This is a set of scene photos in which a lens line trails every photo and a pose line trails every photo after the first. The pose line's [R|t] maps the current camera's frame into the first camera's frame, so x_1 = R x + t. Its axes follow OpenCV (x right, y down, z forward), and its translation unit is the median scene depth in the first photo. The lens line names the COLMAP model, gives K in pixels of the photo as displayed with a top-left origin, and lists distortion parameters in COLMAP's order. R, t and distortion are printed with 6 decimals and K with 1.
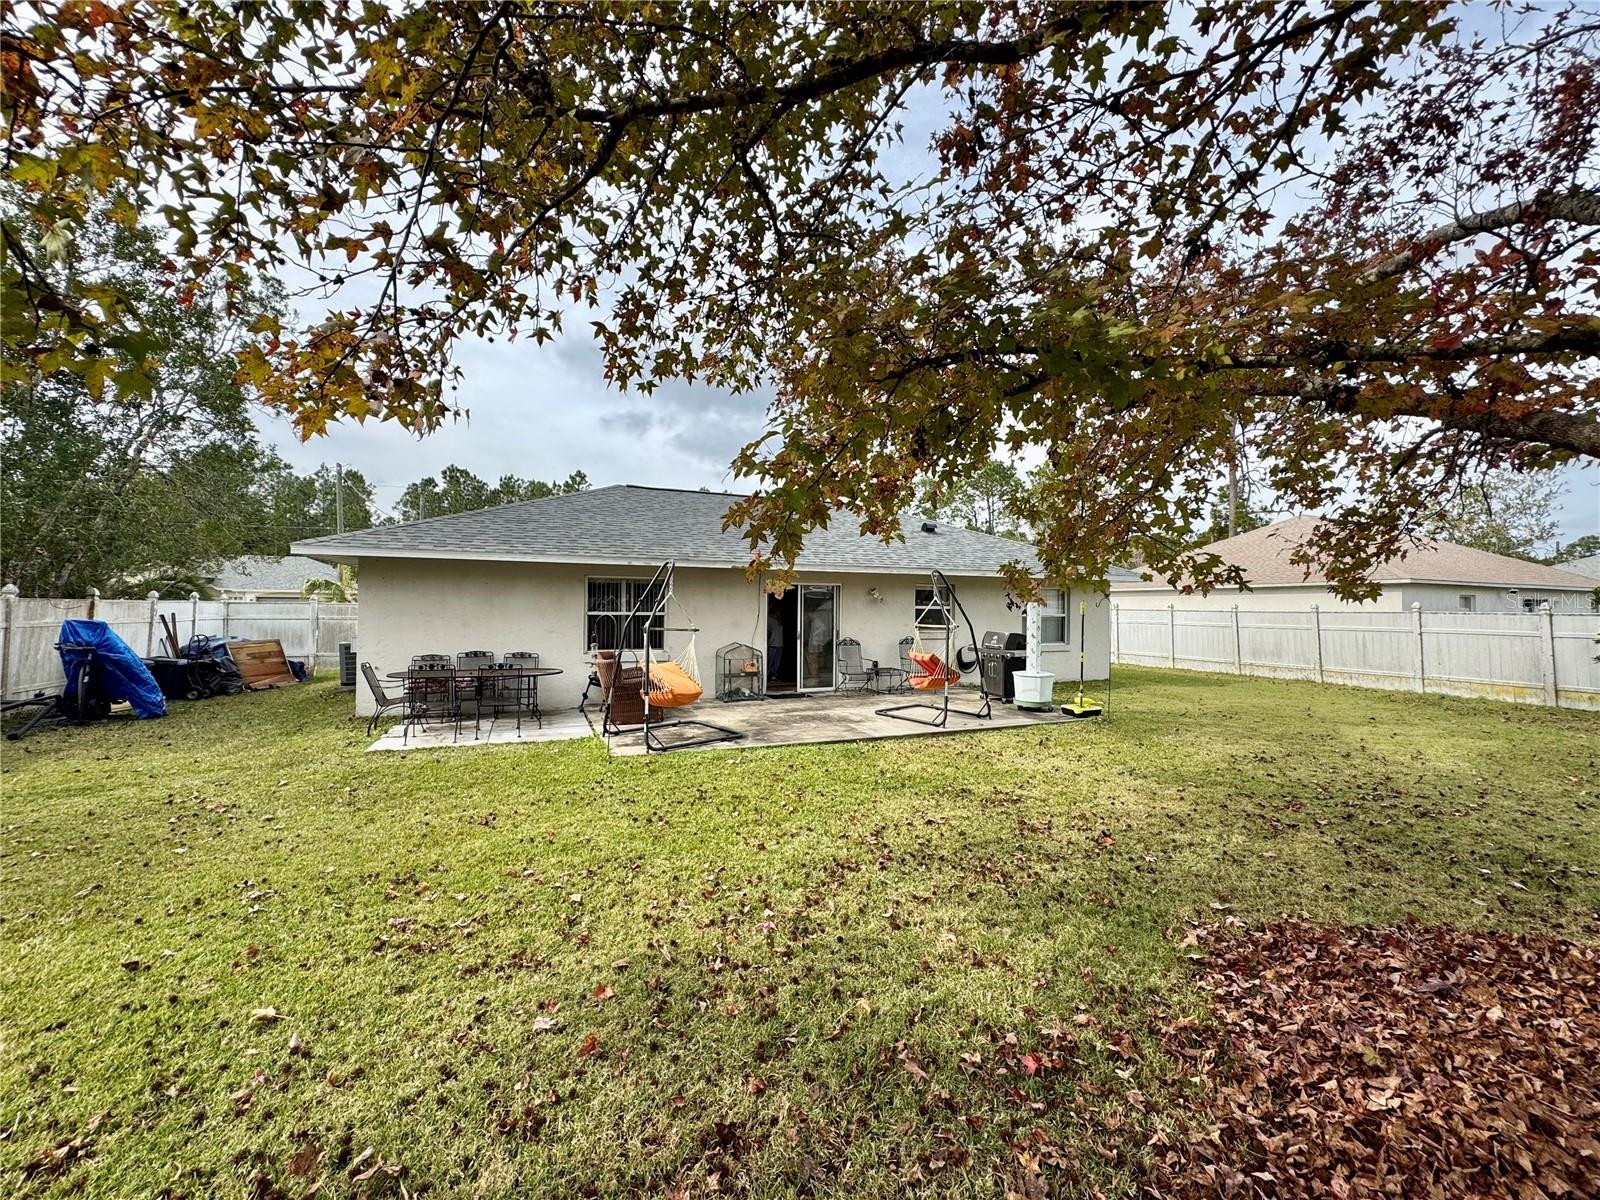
lens RADIAL K [[646.6, 0, 806.9], [0, 646.6, 600.2], [0, 0, 1]] dist [-0.001545, 0.000407]
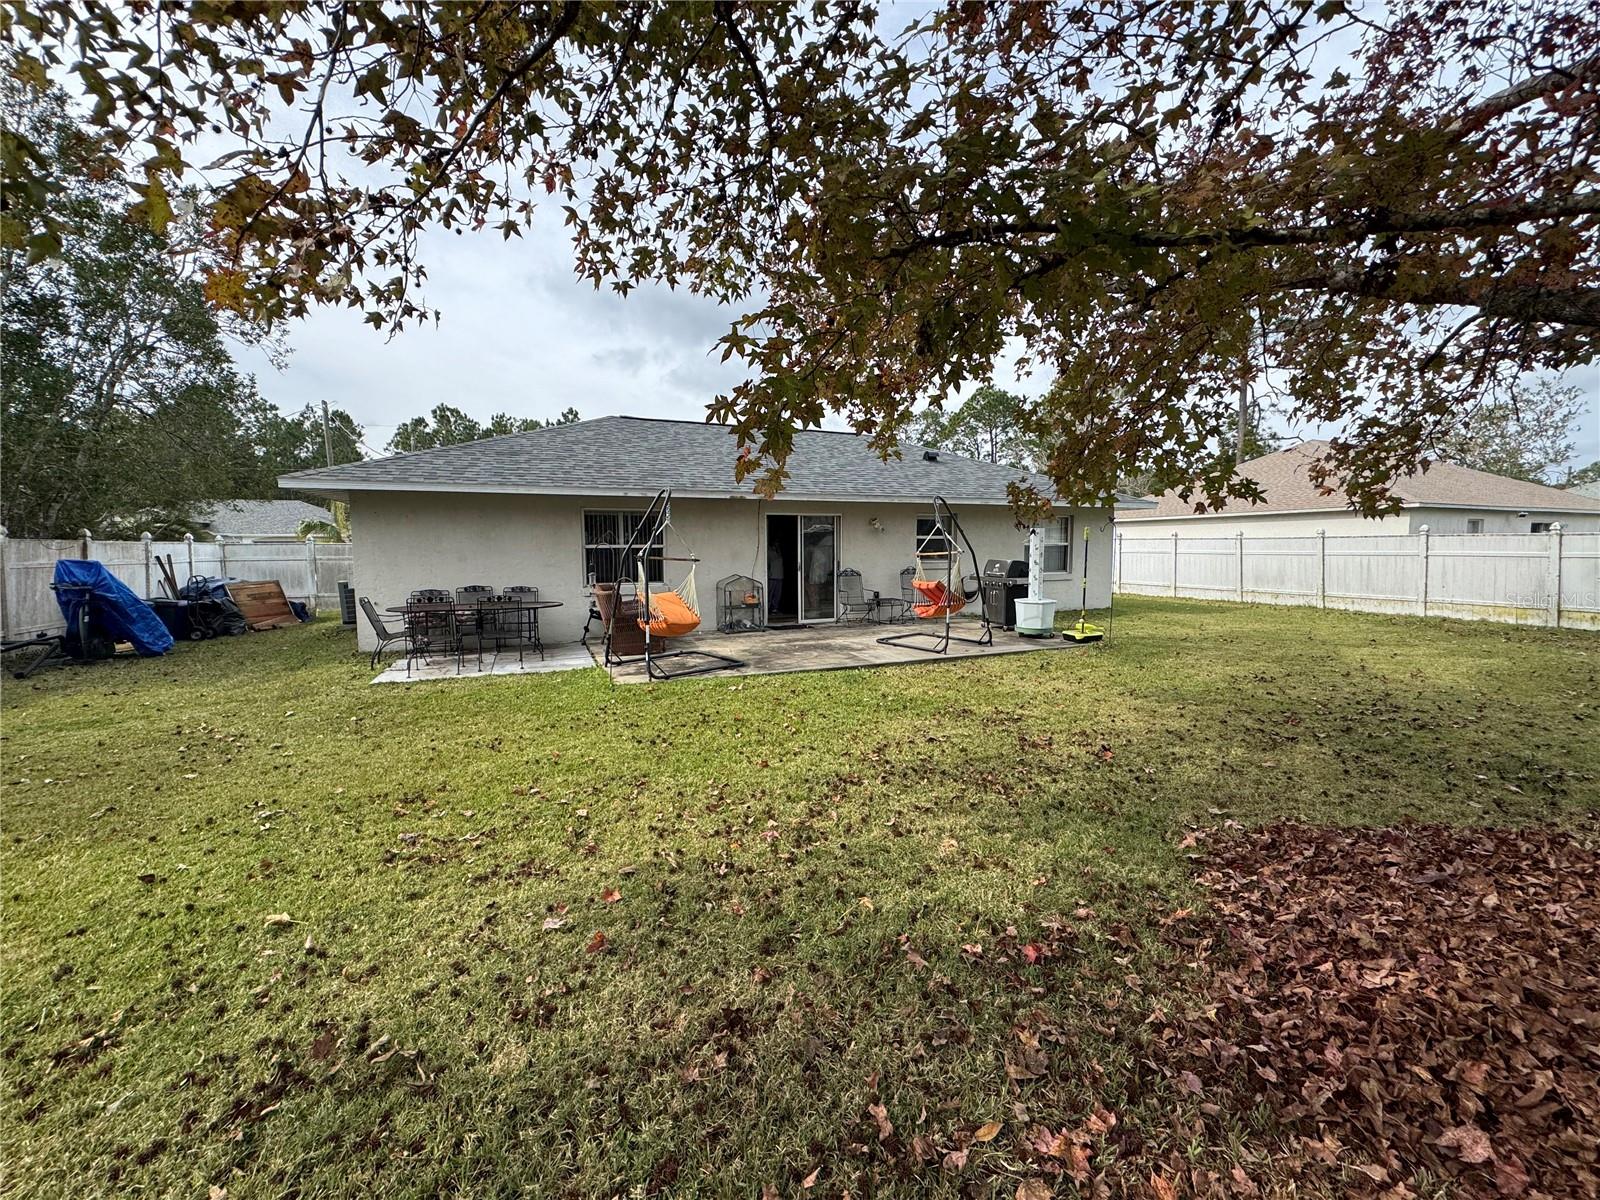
lens RADIAL K [[646.6, 0, 805.6], [0, 646.6, 602.5], [0, 0, 1]] dist [-0.001545, 0.000407]
pose [[0.999852, -0.016658, -0.004266, 0.002332], [0.016999, 0.994932, 0.099105, 0.031896], [0.002594, -0.099163, 0.995068, 0.020718]]
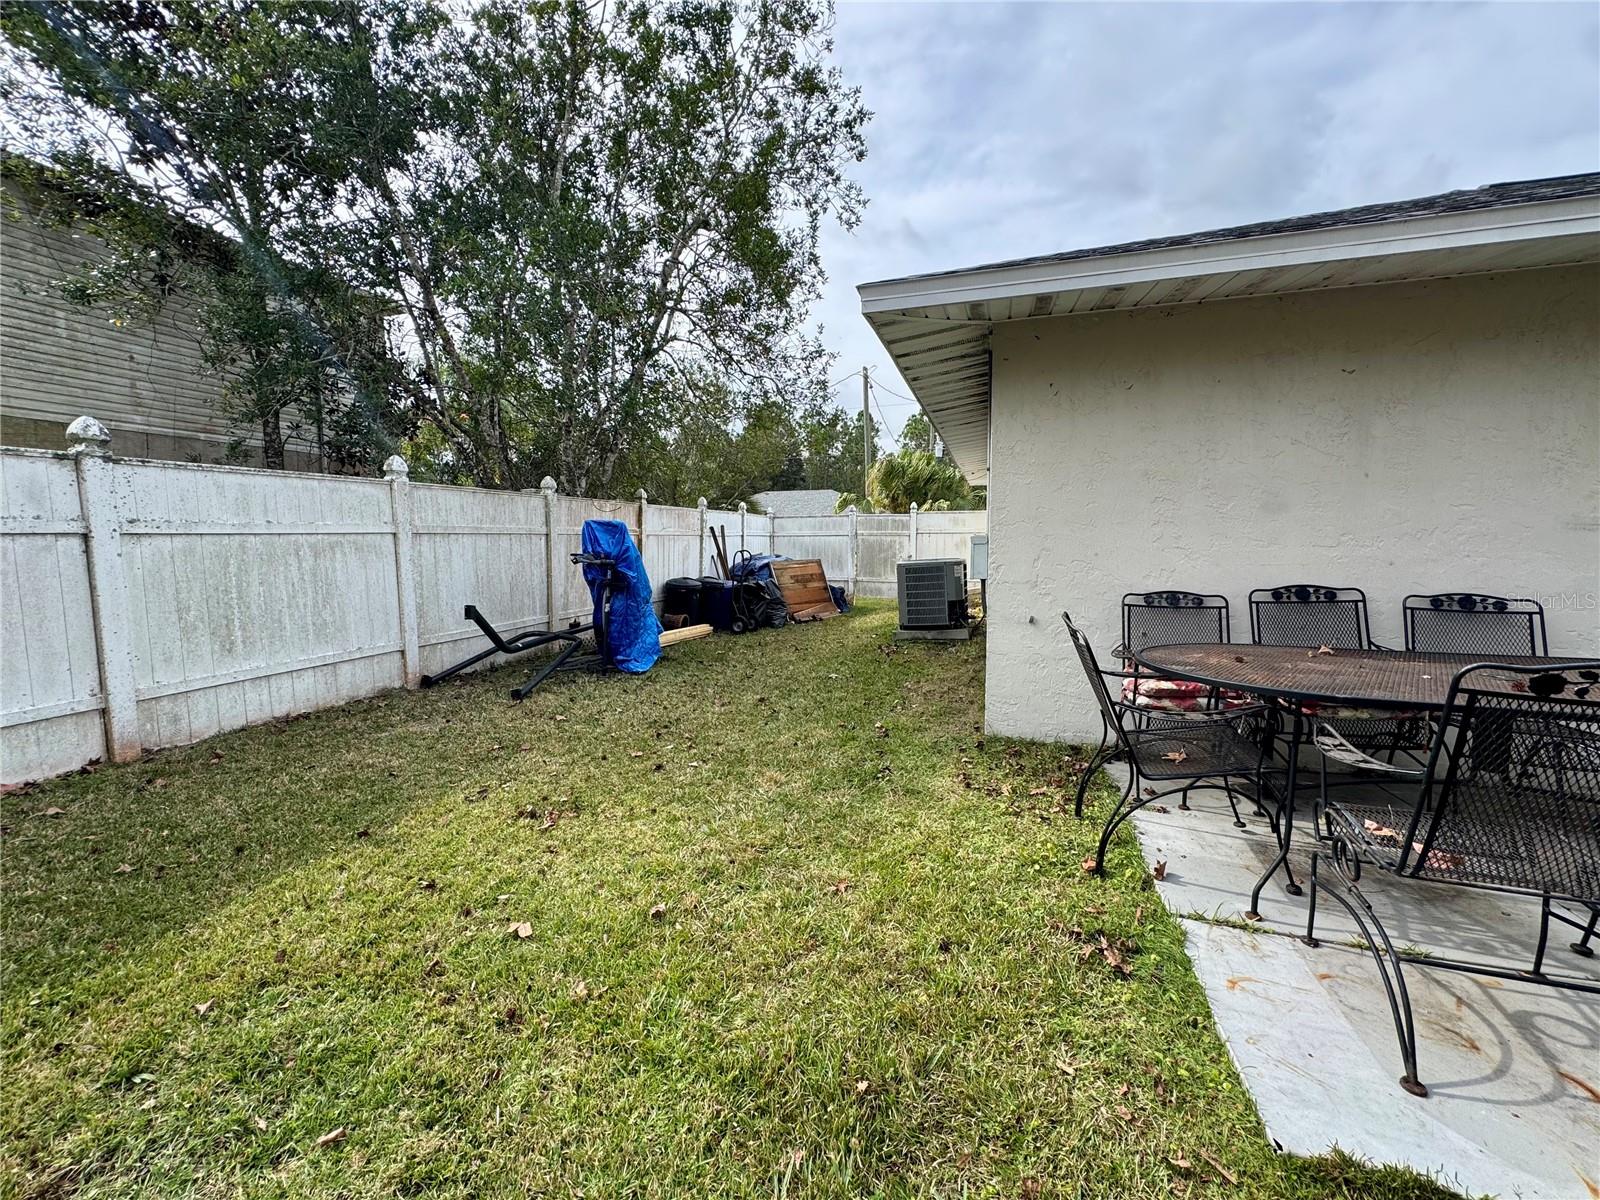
lens RADIAL K [[646.6, 0, 798.4], [0, 646.6, 601.1], [0, 0, 1]] dist [-0.001545, 0.000407]
pose [[0.759430, 0.048938, -0.648746, -1.003802], [0.022380, 0.994612, 0.101226, 0.097506], [0.650204, -0.091393, 0.754243, 1.187010]]
